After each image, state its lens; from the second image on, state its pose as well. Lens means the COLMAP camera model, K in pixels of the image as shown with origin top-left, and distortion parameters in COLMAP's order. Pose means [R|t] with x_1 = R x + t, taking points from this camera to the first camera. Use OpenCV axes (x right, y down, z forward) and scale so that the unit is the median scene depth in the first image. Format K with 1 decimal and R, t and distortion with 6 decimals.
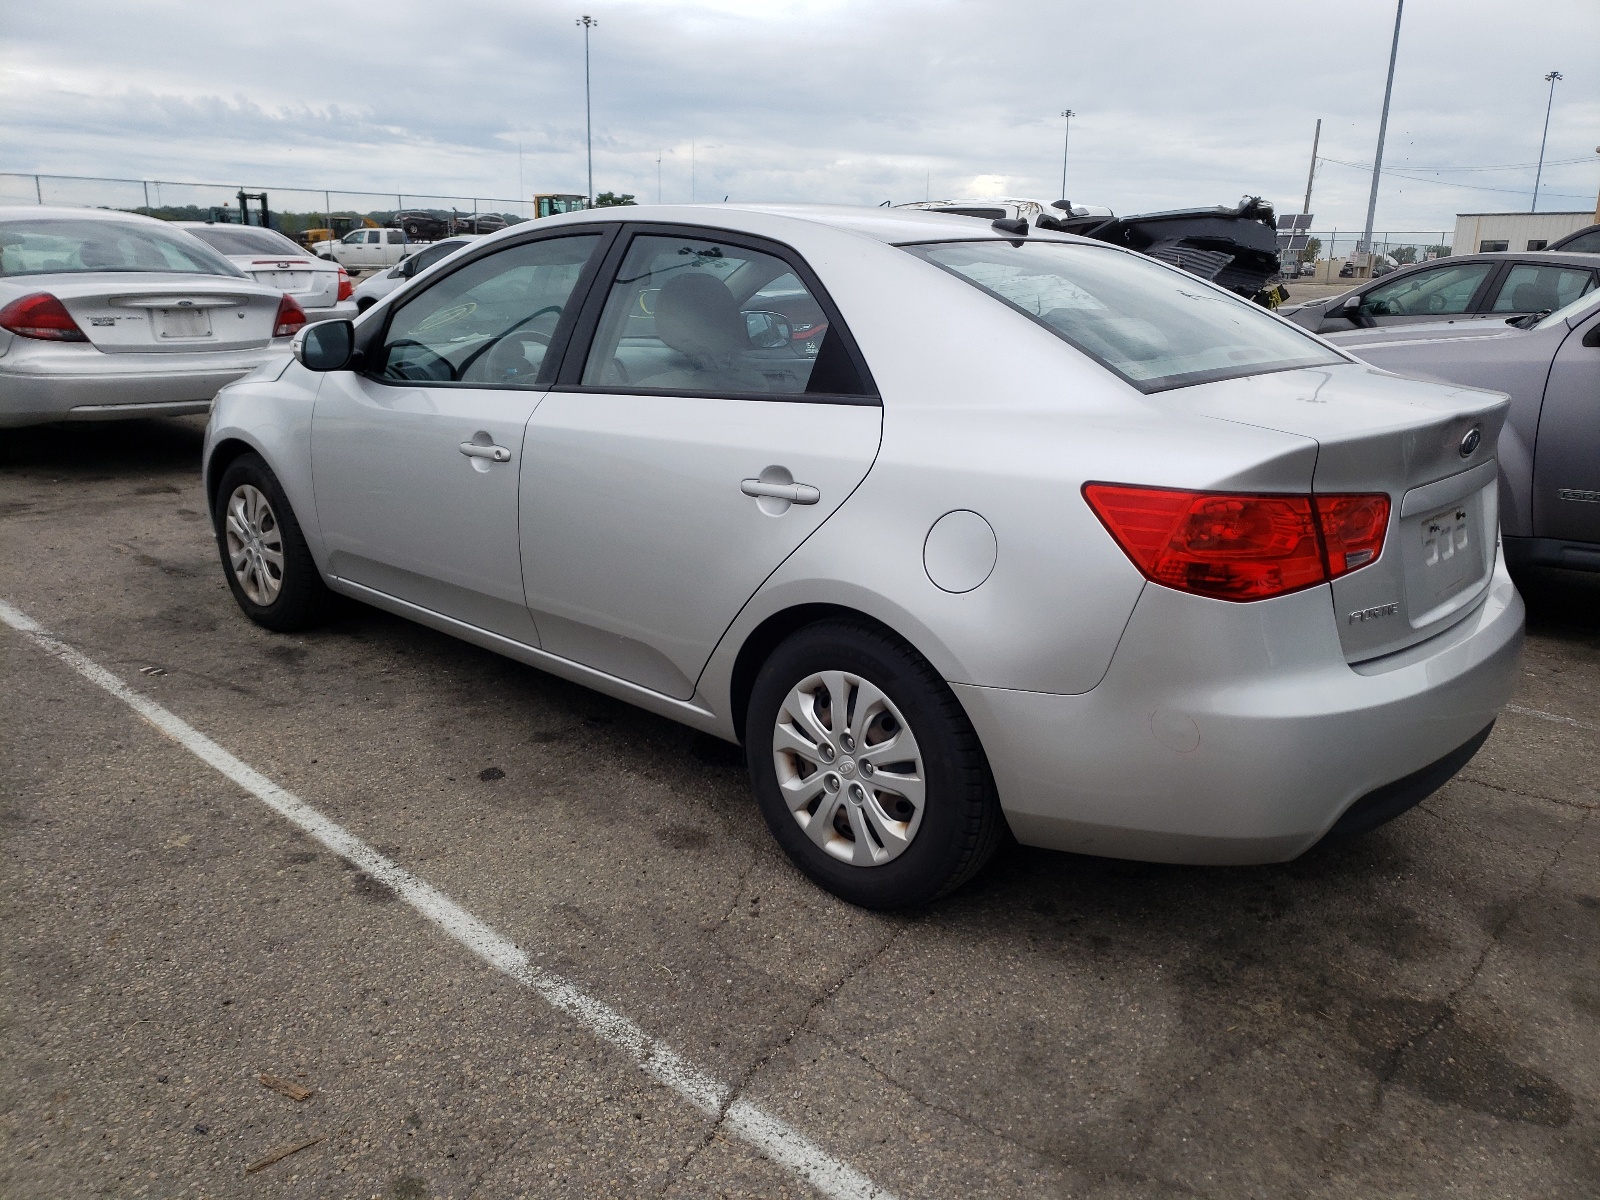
lens RADIAL K [[1248.1, 0, 804.6], [0, 1248.1, 617.5], [0, 0, 1]] dist [0.003702, 0.009854]
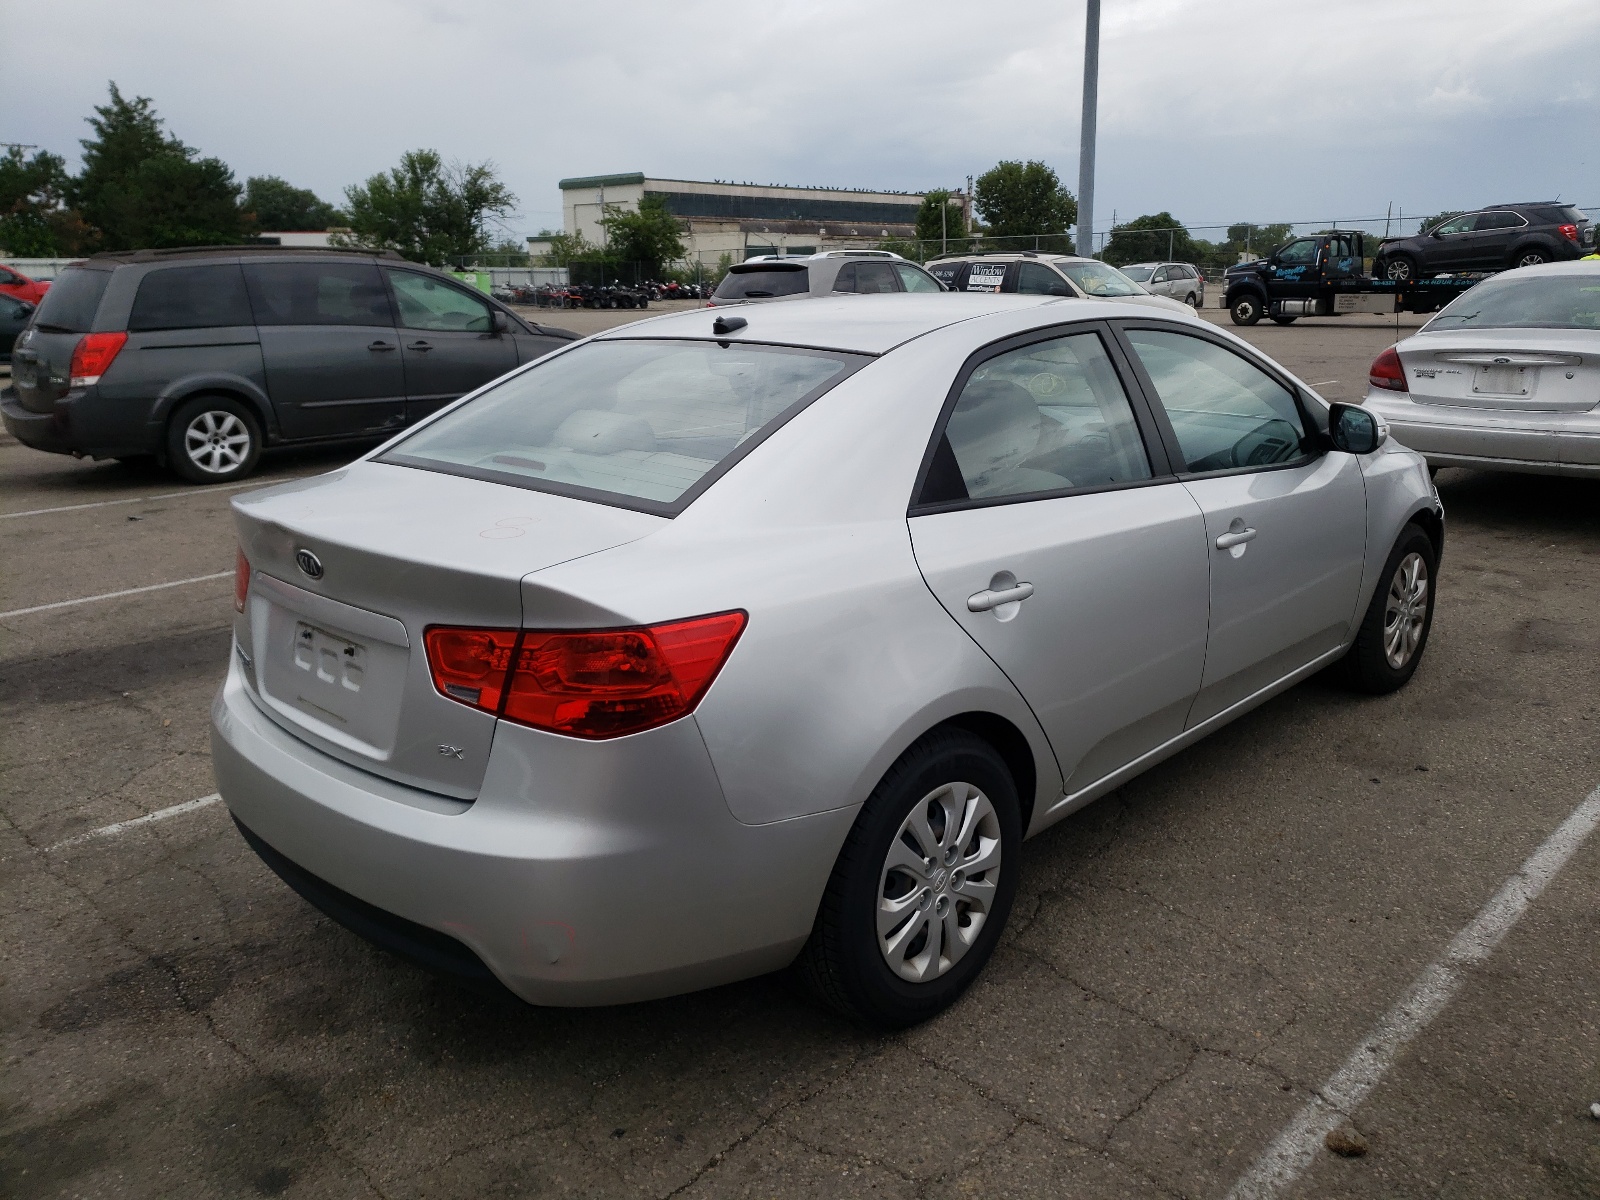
lens RADIAL K [[1248.1, 0, 804.6], [0, 1248.1, 617.5], [0, 0, 1]] dist [0.003702, 0.009854]
pose [[-0.036664, 0.244010, -0.969079, 0.957478], [-0.263310, 0.933105, 0.244914, -0.285907], [0.964014, 0.264148, 0.030039, 0.888090]]
